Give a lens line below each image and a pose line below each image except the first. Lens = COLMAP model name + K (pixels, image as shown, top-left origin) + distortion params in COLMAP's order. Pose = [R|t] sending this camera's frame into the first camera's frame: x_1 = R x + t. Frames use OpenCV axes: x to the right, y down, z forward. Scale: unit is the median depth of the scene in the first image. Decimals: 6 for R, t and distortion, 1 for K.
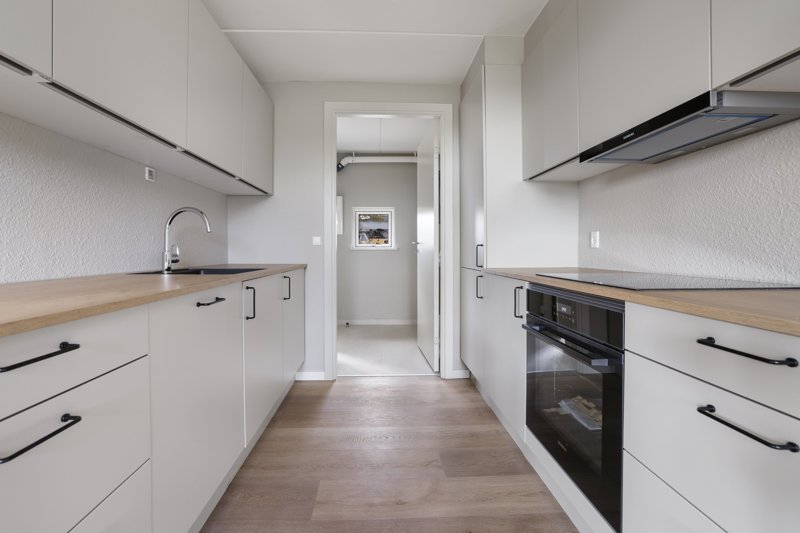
lens RADIAL K [[345.2, 0, 394.2], [0, 345.2, 251.3], [0, 0, 1]] dist [-0.023293, 0.001968]
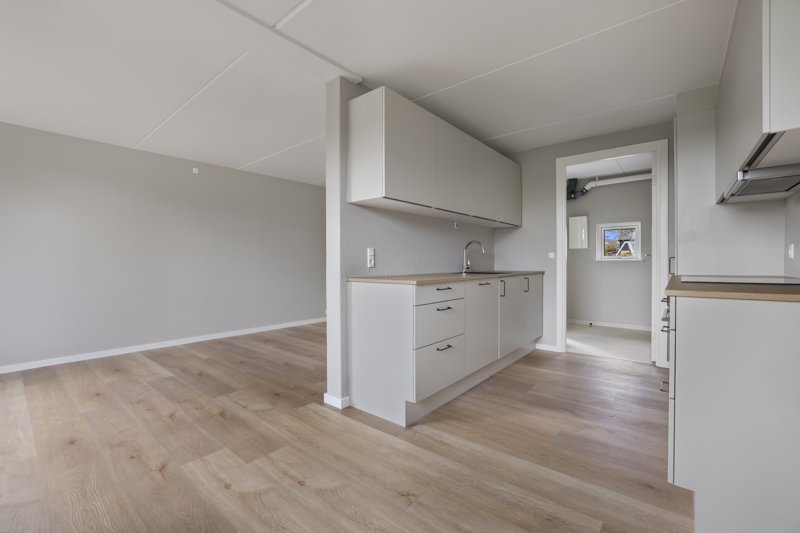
lens RADIAL K [[345.2, 0, 398.1], [0, 345.2, 270.5], [0, 0, 1]] dist [-0.023293, 0.001968]
pose [[0.737900, 0.009414, -0.674844, 0.354538], [0.005242, 0.999793, 0.019678, 0.000865], [0.674889, -0.018058, 0.737698, -0.648122]]
